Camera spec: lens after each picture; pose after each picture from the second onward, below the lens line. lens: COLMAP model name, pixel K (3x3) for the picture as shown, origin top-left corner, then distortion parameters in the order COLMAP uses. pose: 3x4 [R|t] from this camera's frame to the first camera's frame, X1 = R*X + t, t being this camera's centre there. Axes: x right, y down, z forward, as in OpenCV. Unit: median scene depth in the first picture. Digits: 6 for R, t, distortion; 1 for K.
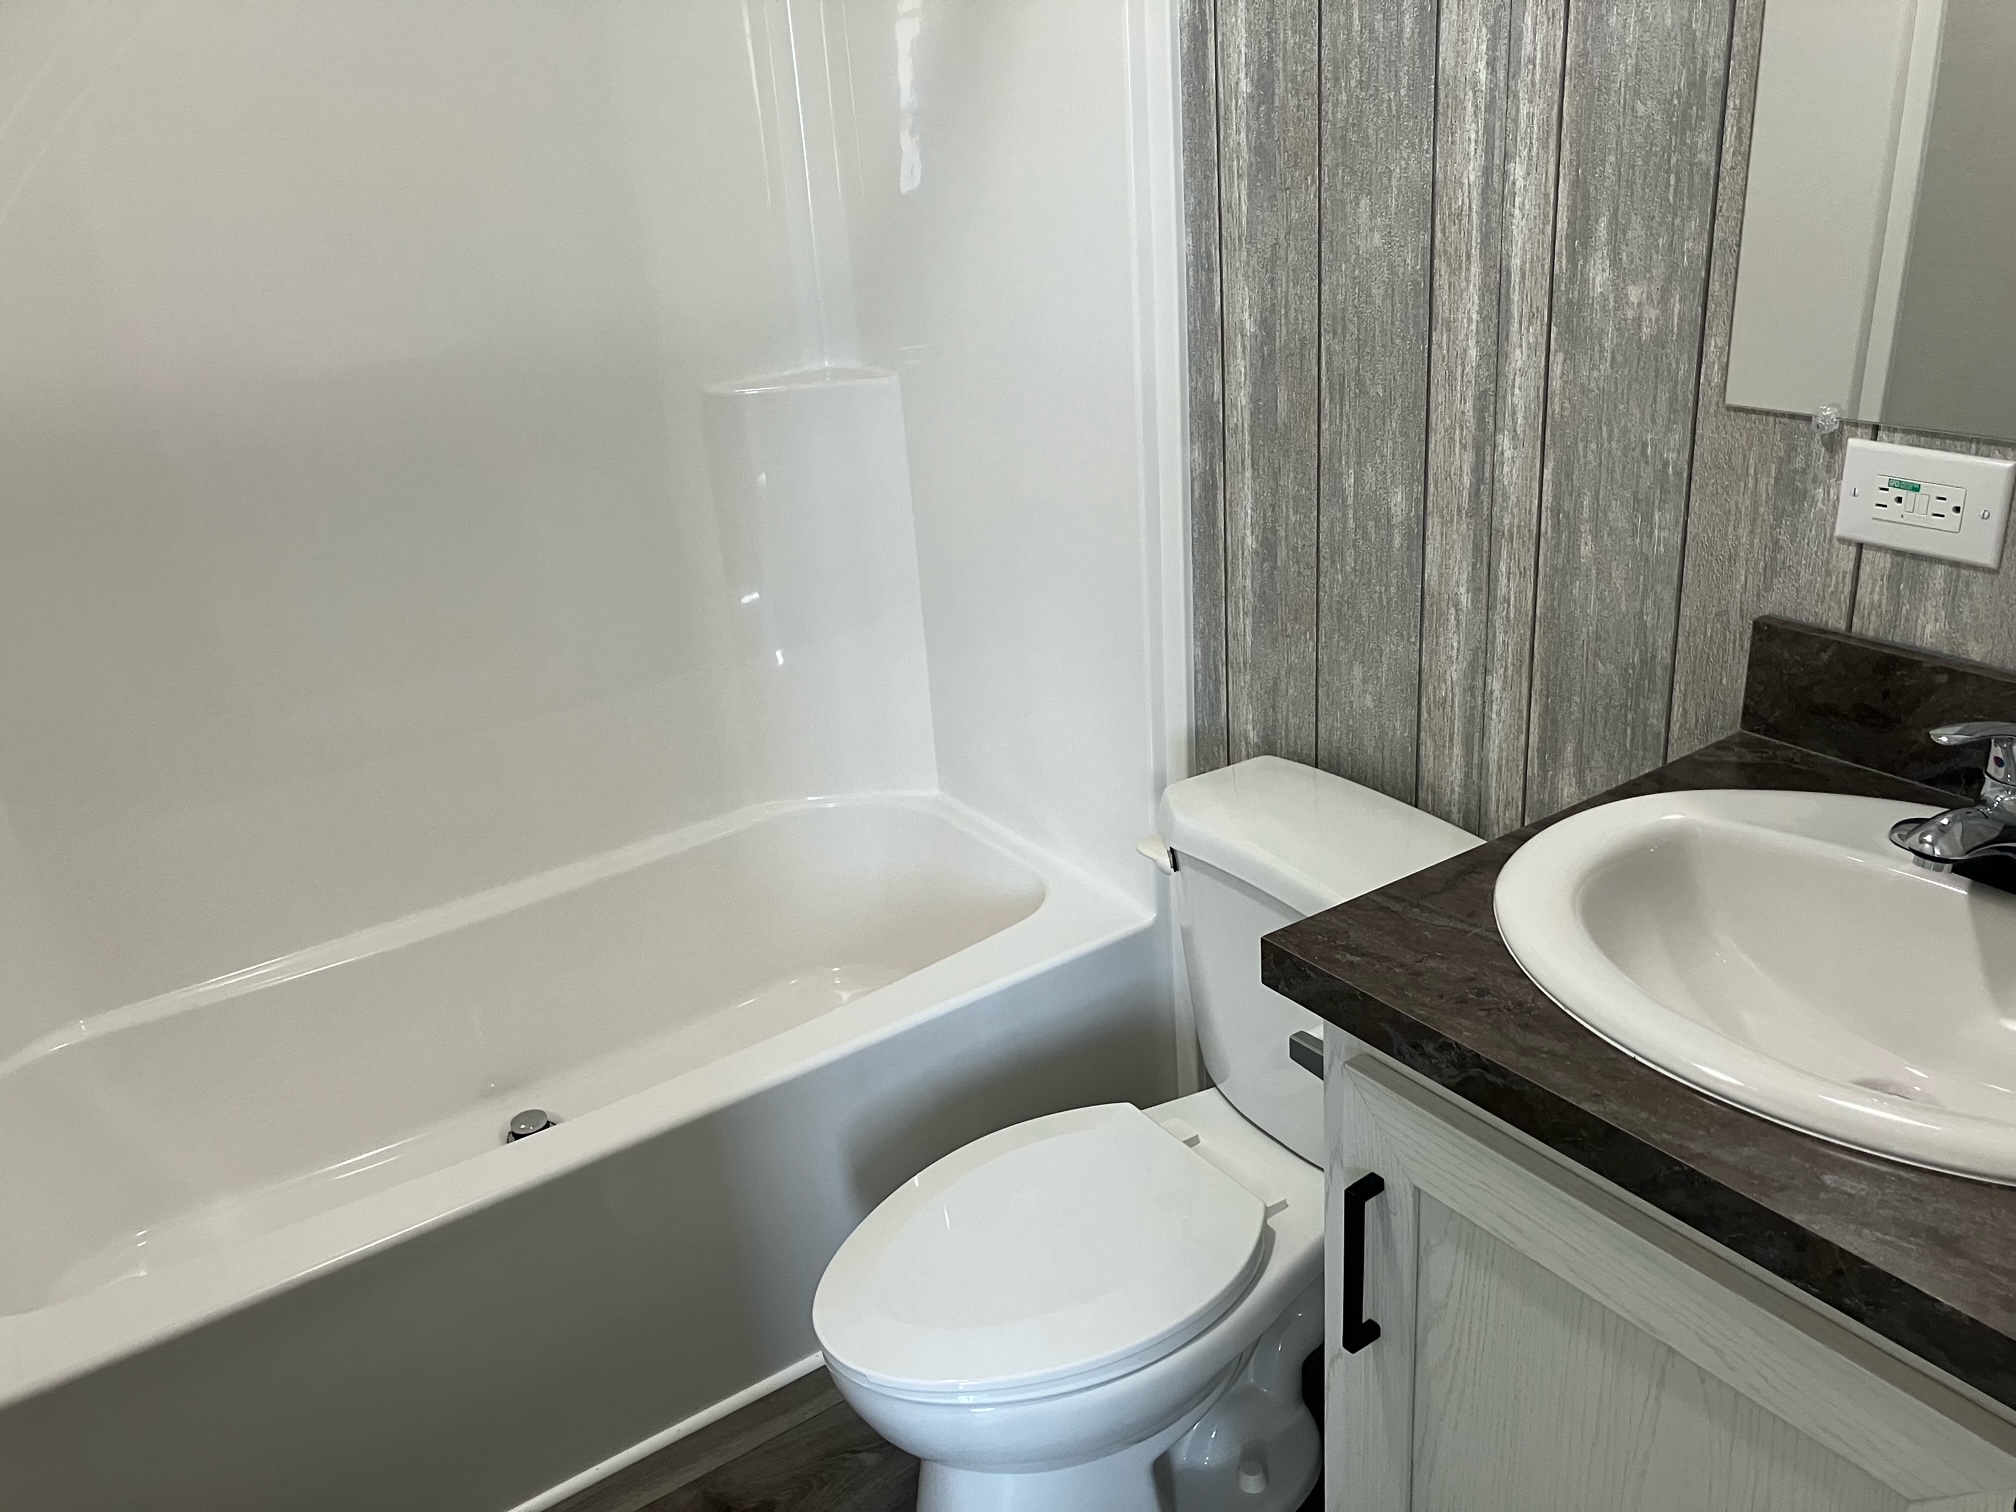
lens RADIAL K [[1648.1, 0, 1020.0], [0, 1648.1, 757.6], [0, 0, 1]] dist [0.027839, -0.028679]
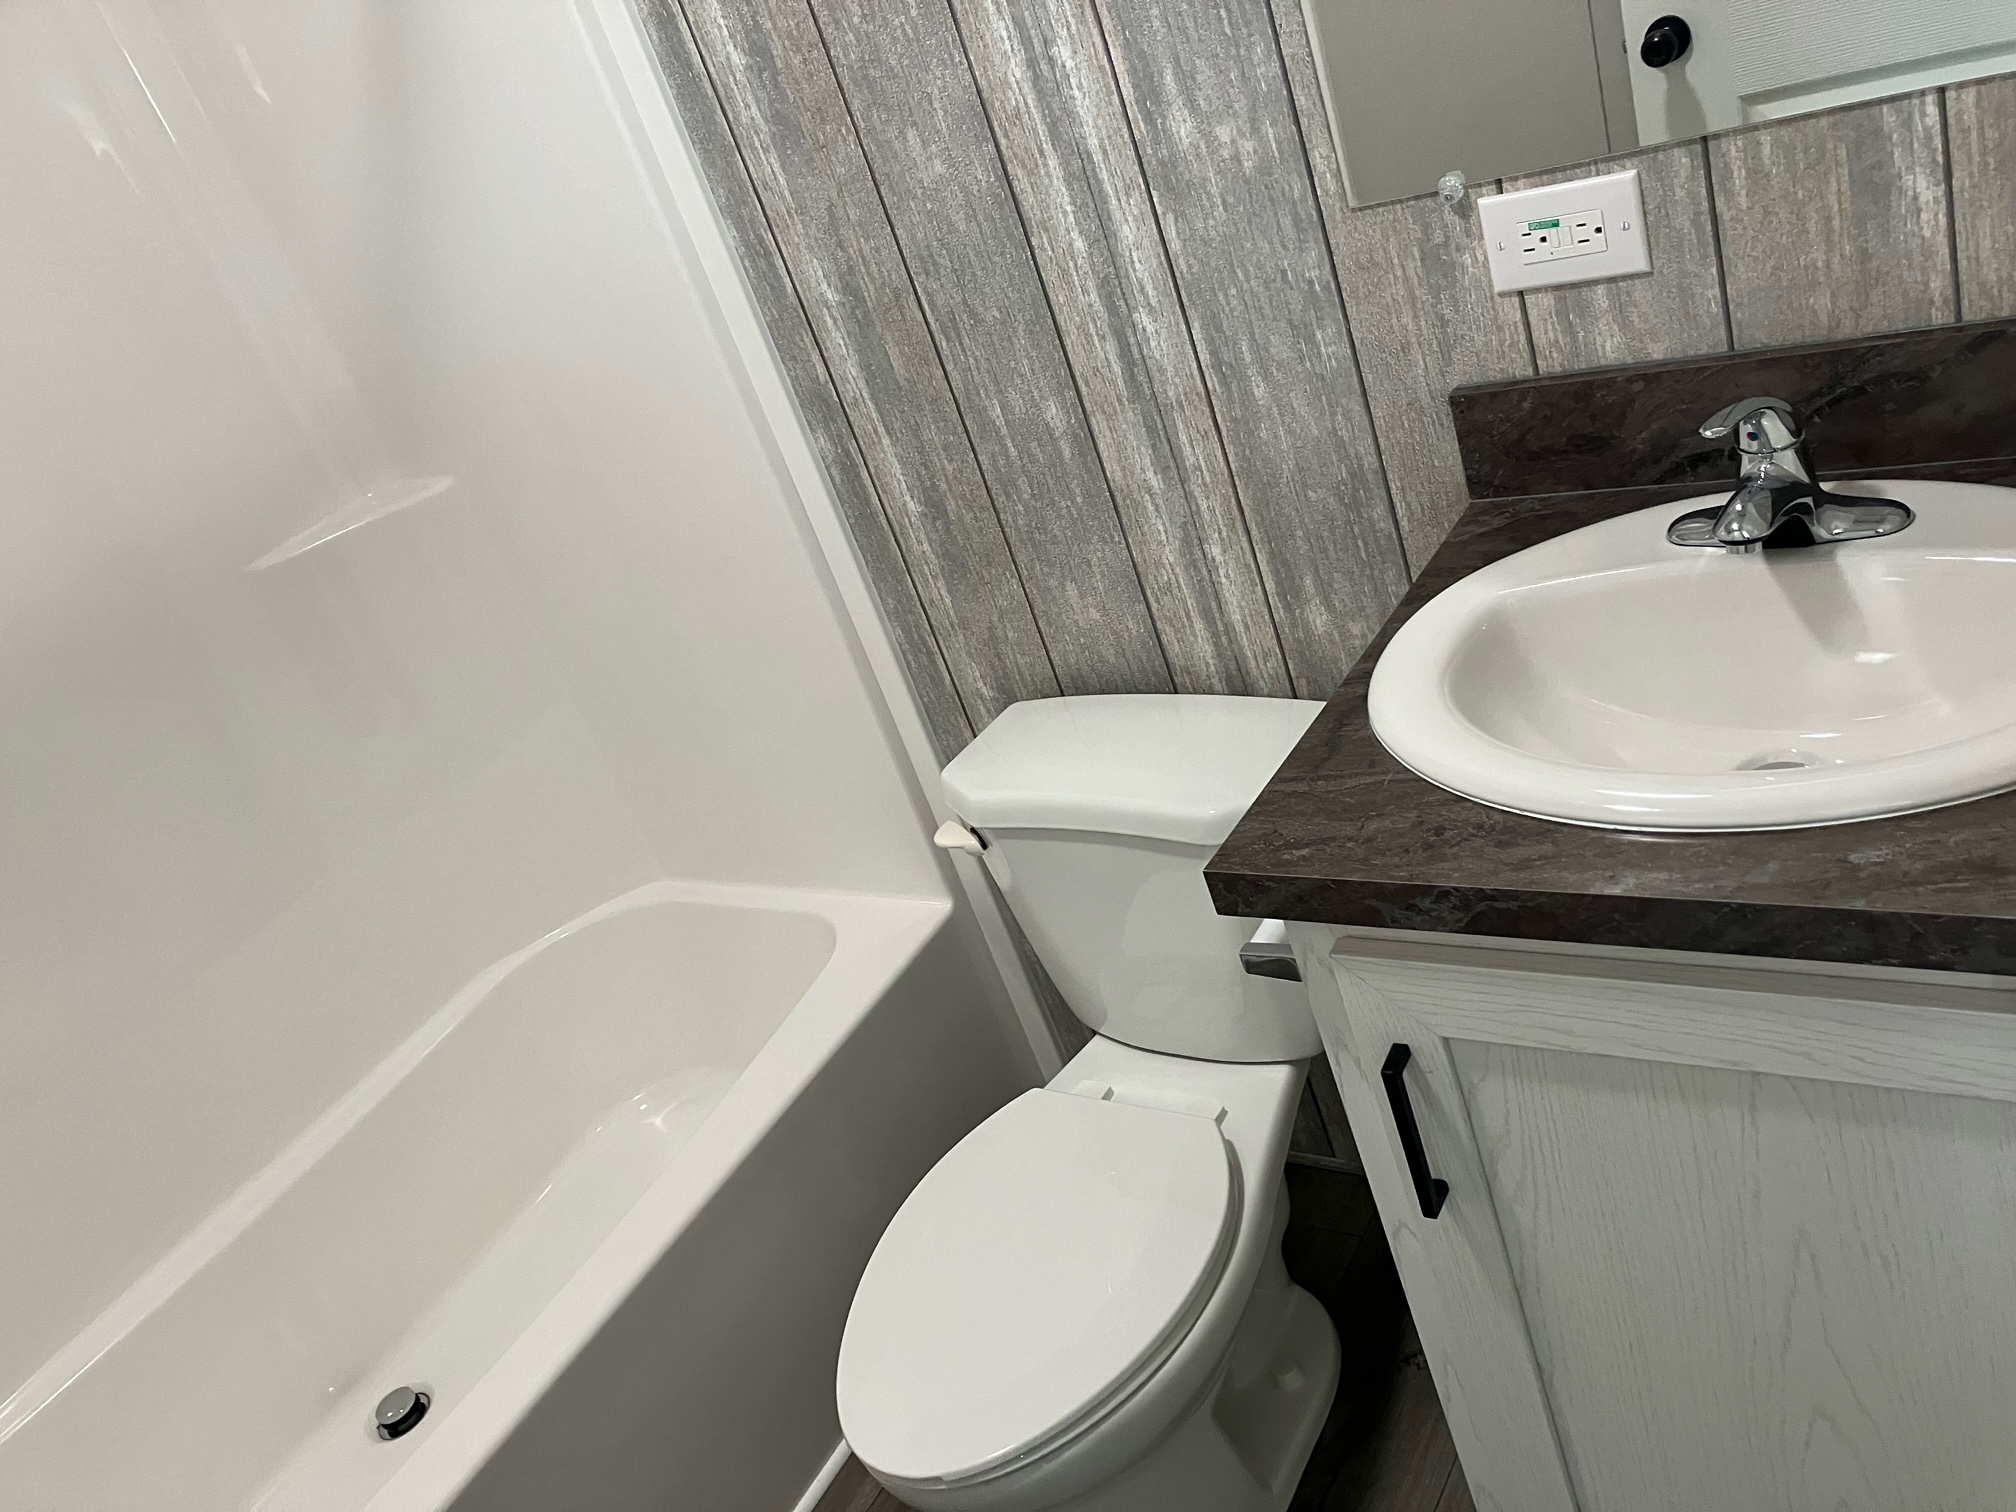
lens RADIAL K [[1648.1, 0, 1008.5], [0, 1648.1, 760.4], [0, 0, 1]] dist [0.027839, -0.028679]
pose [[0.890614, -0.391306, 0.231703, -0.119432], [0.387524, 0.919663, 0.063595, -0.043821], [-0.237974, 0.033152, 0.970706, 0.069829]]
